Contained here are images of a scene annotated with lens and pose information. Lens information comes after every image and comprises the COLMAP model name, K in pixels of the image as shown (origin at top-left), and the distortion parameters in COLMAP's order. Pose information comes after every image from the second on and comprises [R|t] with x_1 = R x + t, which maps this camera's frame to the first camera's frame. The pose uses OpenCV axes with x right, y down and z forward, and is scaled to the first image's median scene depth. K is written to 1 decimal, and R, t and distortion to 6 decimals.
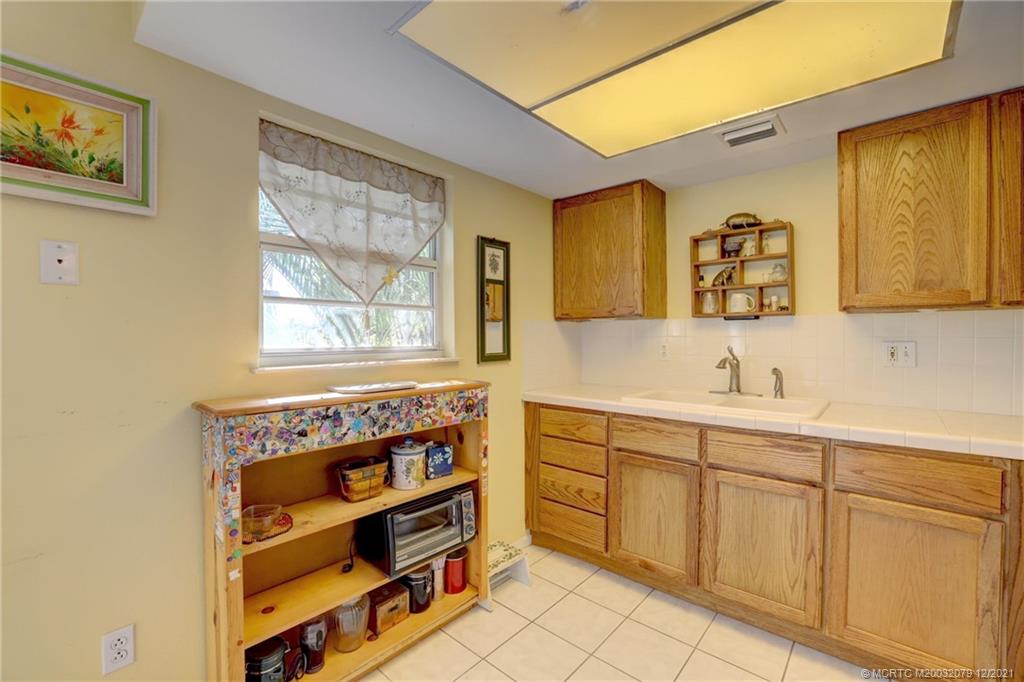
lens RADIAL K [[436.0, 0, 515.5], [0, 436.0, 341.1], [0, 0, 1]] dist [-0.053503, 0.019130]
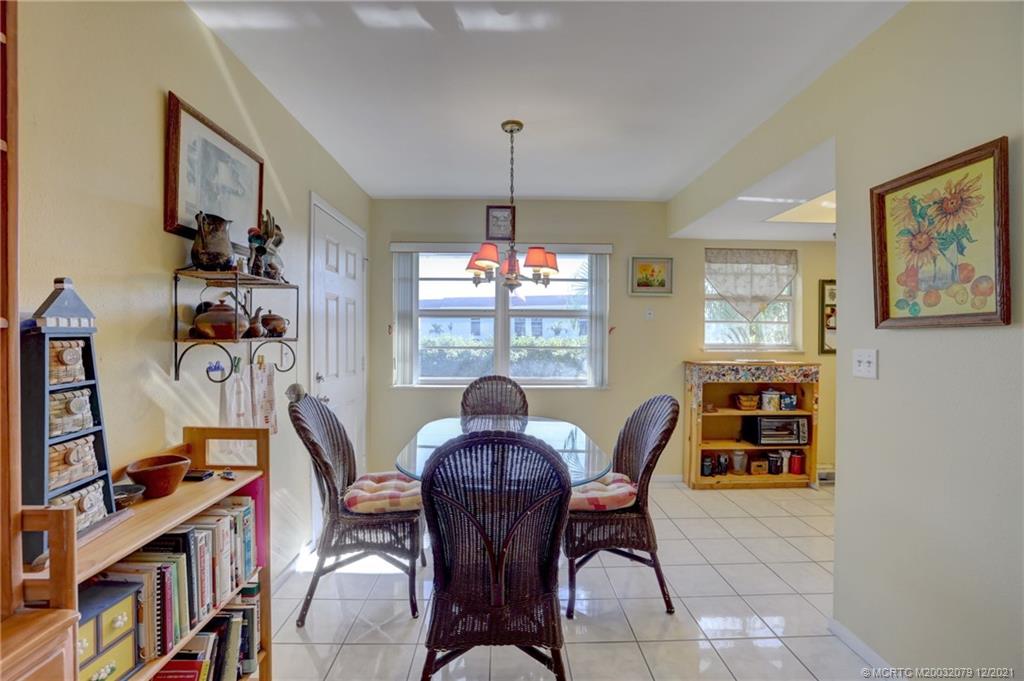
lens RADIAL K [[436.0, 0, 515.5], [0, 436.0, 340.6], [0, 0, 1]] dist [-0.053503, 0.019130]
pose [[0.677718, 0.014213, -0.735185, 0.424988], [-0.014834, 0.999874, 0.005655, 0.007441], [0.735172, 0.007073, 0.677843, -1.274148]]
